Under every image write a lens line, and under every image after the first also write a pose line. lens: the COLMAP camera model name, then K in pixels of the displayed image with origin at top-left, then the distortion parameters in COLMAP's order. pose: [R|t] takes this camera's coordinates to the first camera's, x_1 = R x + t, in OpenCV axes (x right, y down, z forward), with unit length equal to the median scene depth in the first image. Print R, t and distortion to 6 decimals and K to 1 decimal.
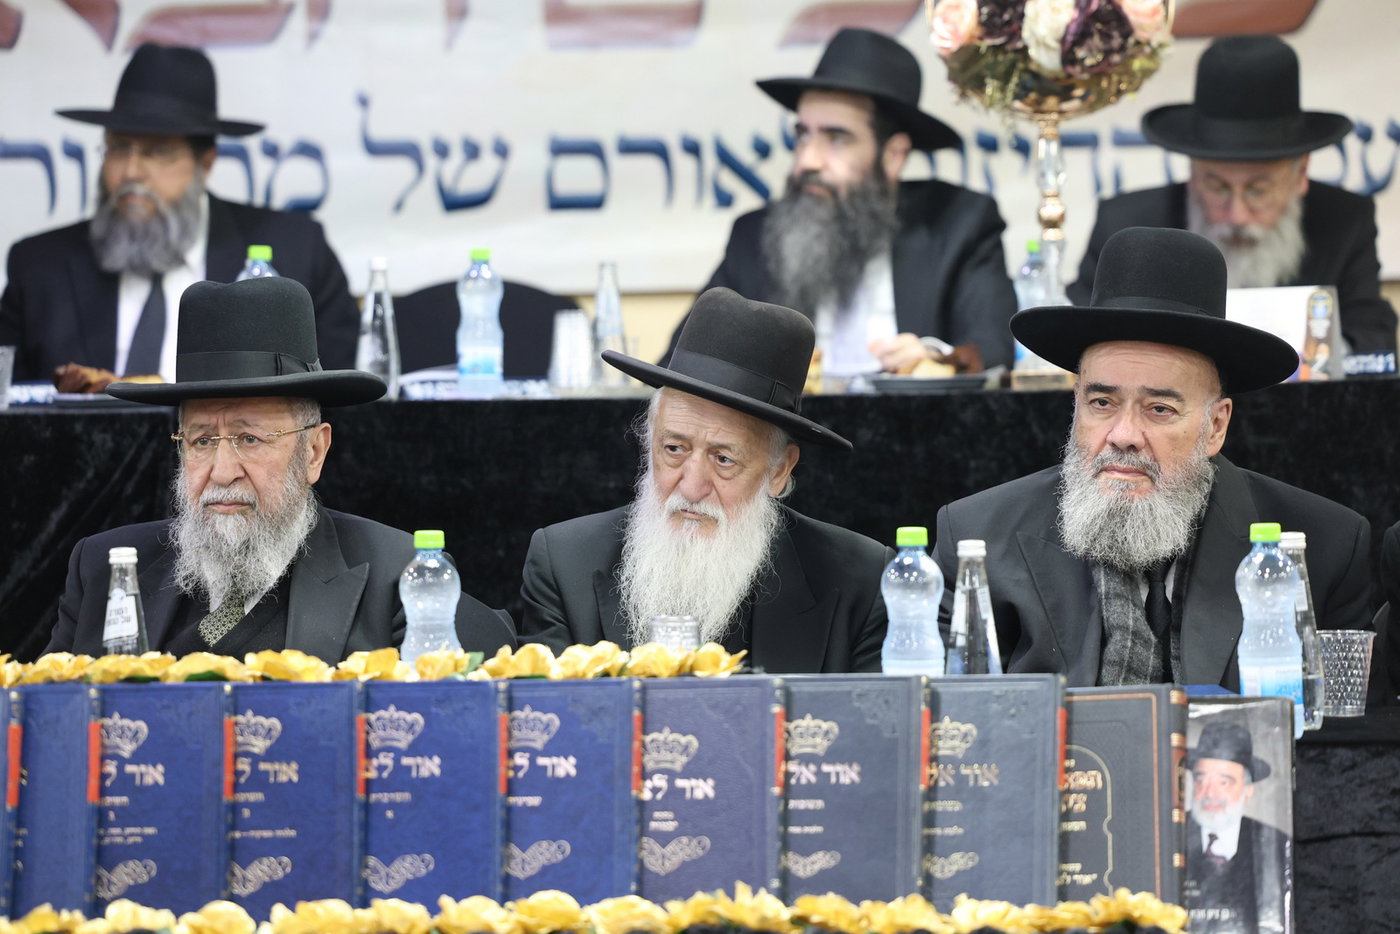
lens RADIAL K [[5162.3, 0, 689.6], [0, 5162.3, 471.4], [0, 0, 1]] dist [0.330911, 0.000000]
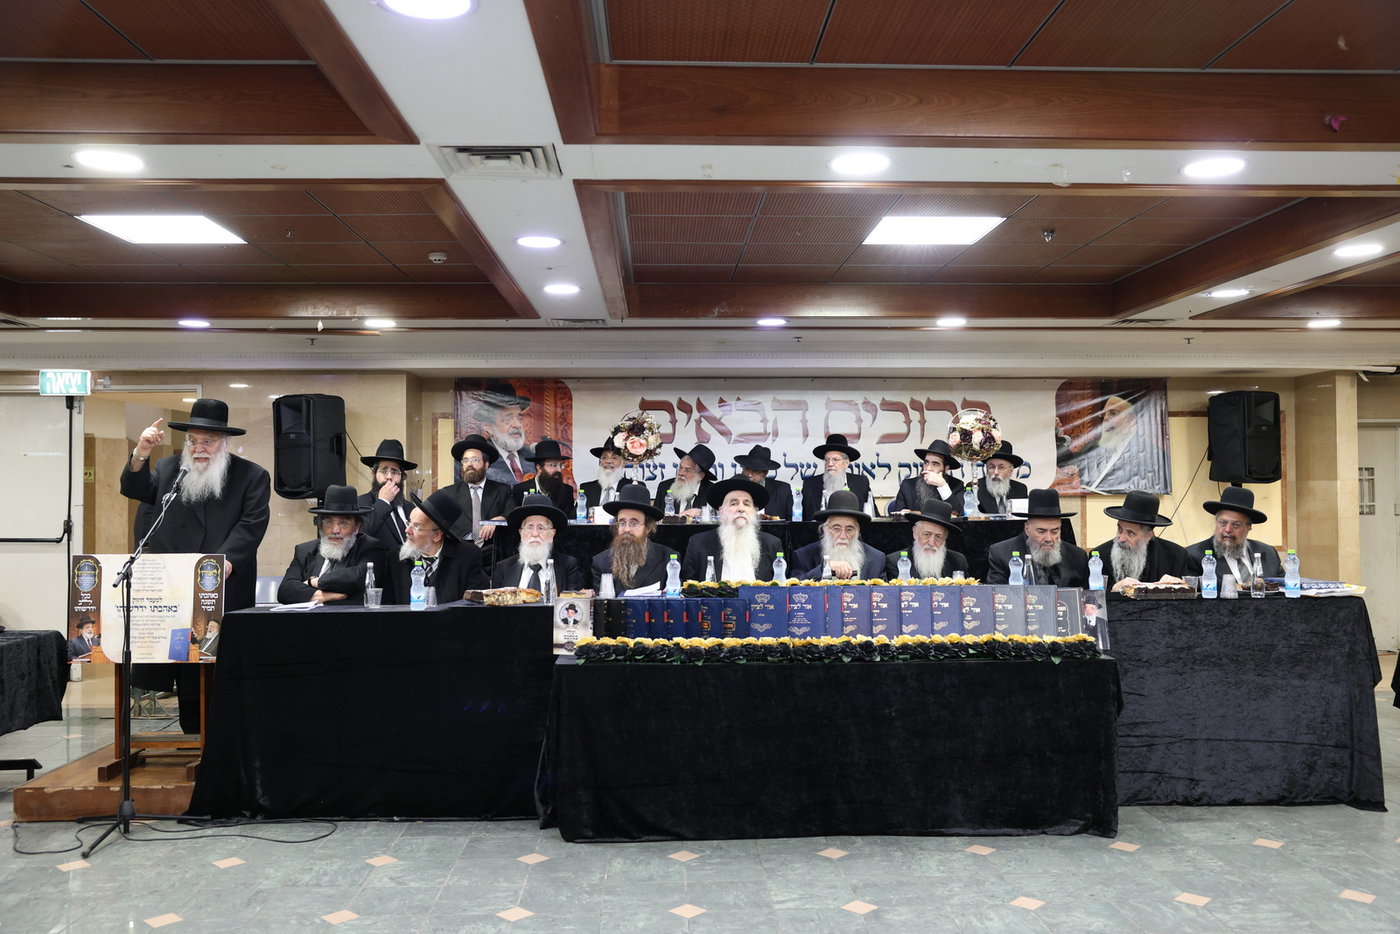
lens RADIAL K [[1162.2, 0, 710.6], [0, 1162.2, 462.0], [0, 0, 1]] dist [-0.064863, 0.014227]
pose [[0.999960, 0.008826, -0.001231, -0.220053], [-0.008887, 0.997839, -0.065108, 0.000940], [0.000654, 0.065117, 0.997877, -0.002506]]
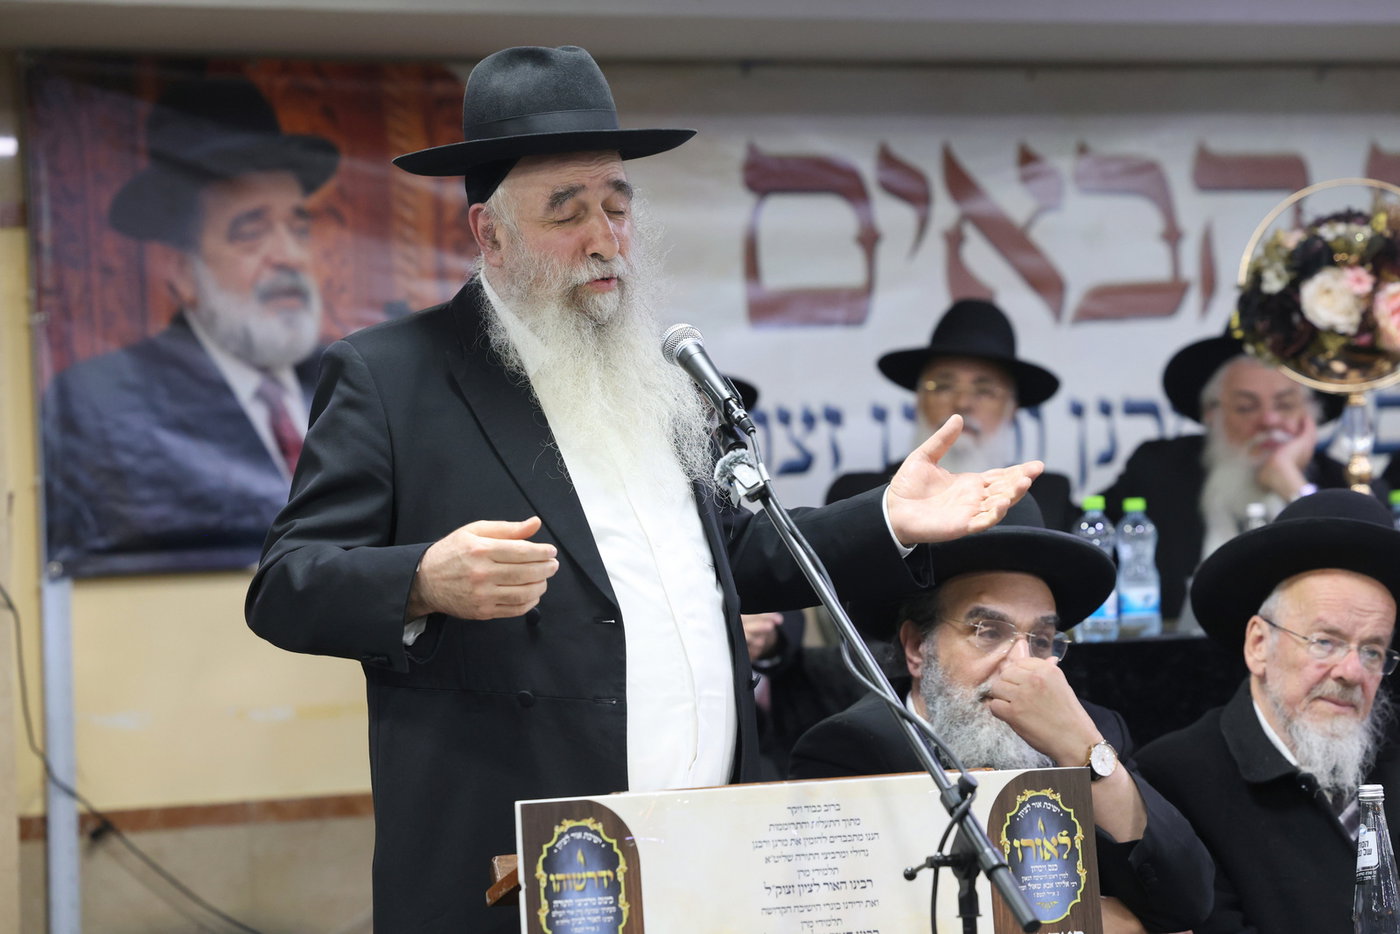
lens RADIAL K [[4978.3, 0, 690.0], [0, 4978.3, 469.2], [0, 0, 1]] dist [0.397554, 0.000000]
pose [[0.902956, -0.016096, 0.429432, -1.145521], [0.042537, 0.997738, -0.052044, 0.008262], [-0.427623, 0.065260, 0.901598, 0.079990]]
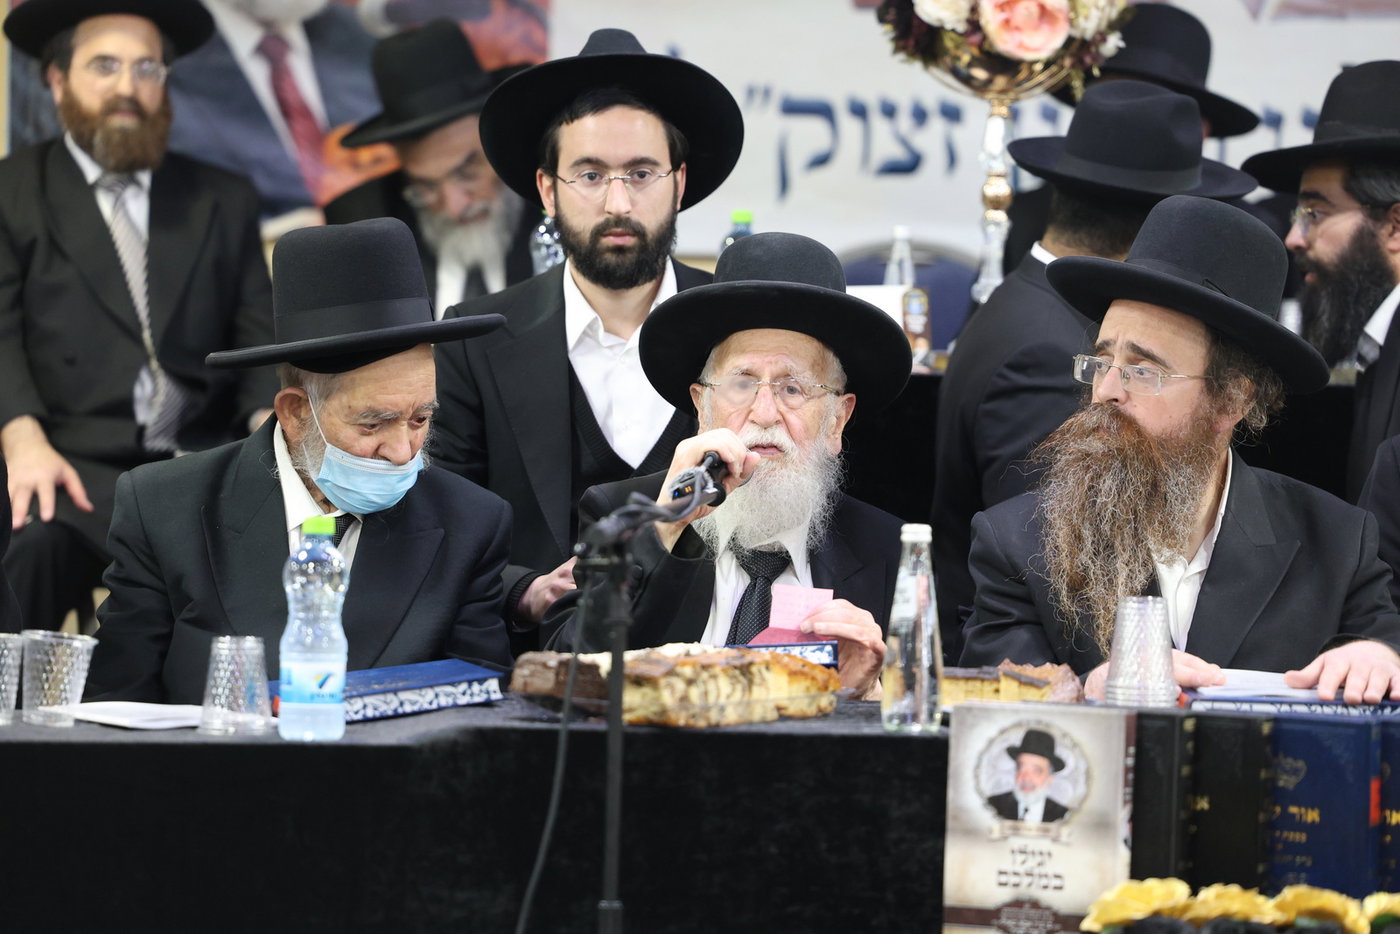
lens RADIAL K [[5090.7, 0, 696.8], [0, 5090.7, 467.8], [0, 0, 1]] dist [0.231700, 0.000000]
pose [[0.998814, 0.040826, 0.026534, -0.420431], [-0.041002, 0.999140, 0.006140, 0.005637], [-0.026260, -0.007220, 0.999629, 0.033312]]
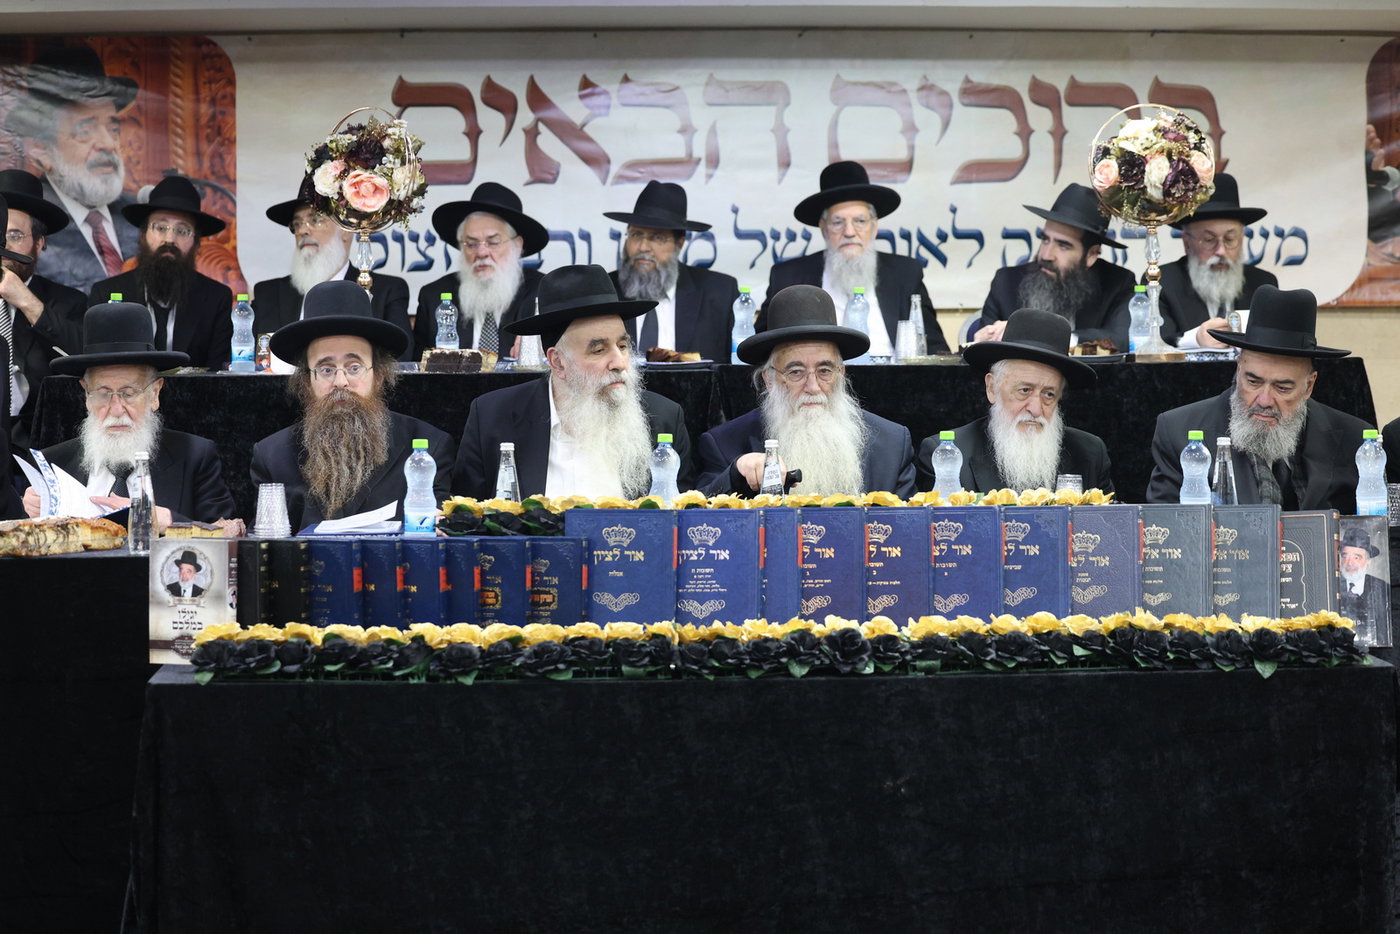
lens RADIAL K [[2833.4, 0, 736.8], [0, 2833.4, 485.0], [0, 0, 1]] dist [-0.216074, 0.000000]
pose [[0.999455, 0.003743, 0.032800, -0.168223], [-0.004596, 0.999653, 0.025949, 0.004551], [-0.032692, -0.026086, 0.999125, -0.074492]]
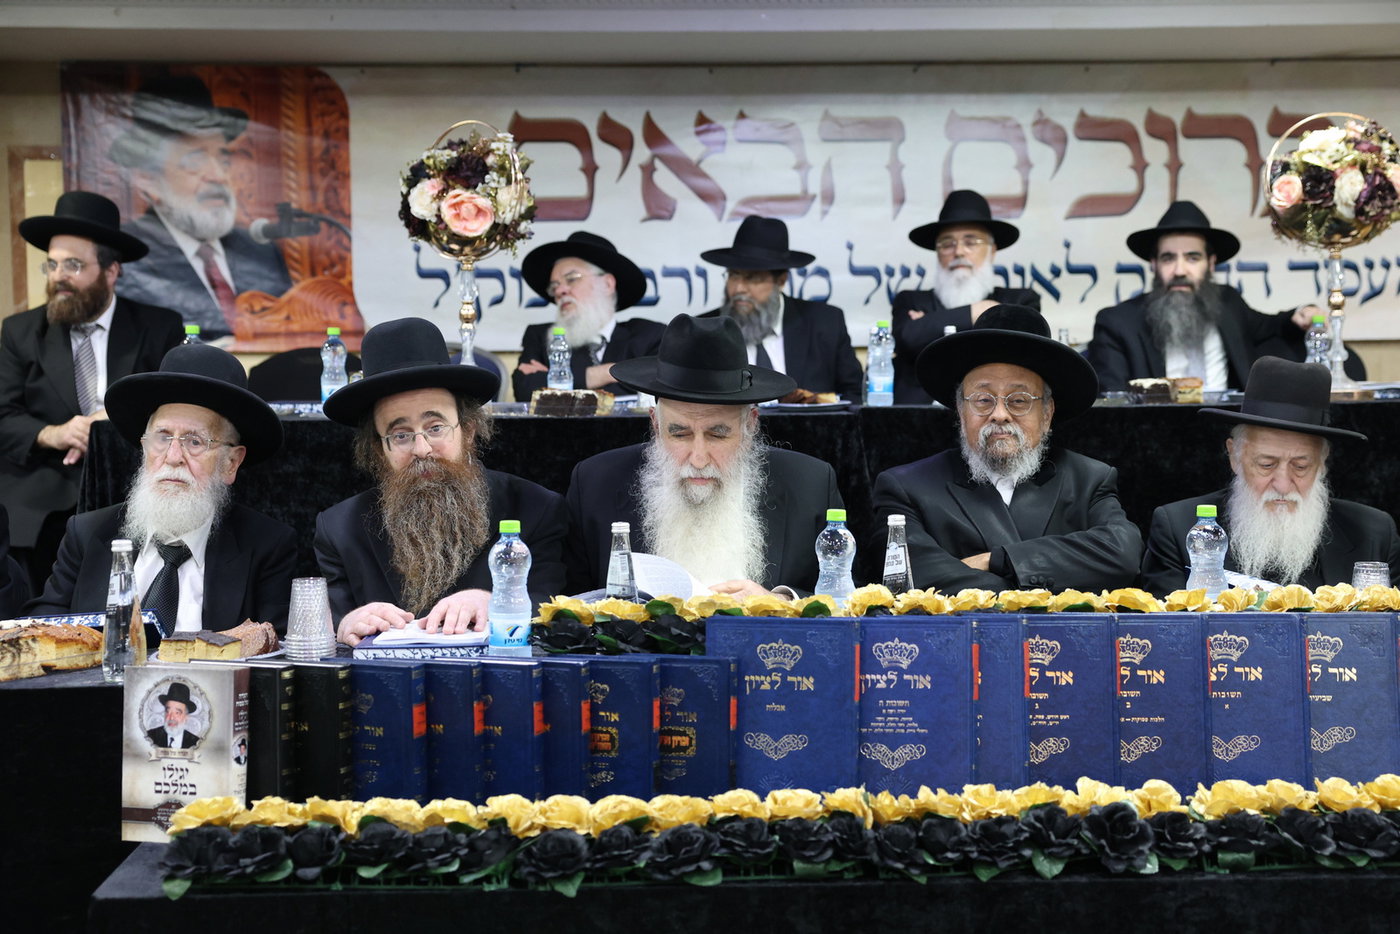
lens RADIAL K [[2051.1, 0, 731.7], [0, 2051.1, 458.4], [0, 0, 1]] dist [0.124711, 0.000000]
pose [[0.999983, 0.003379, 0.004740, -0.192920], [-0.003471, 0.999805, 0.019458, -0.013218], [-0.004673, -0.019474, 0.999799, 0.412499]]
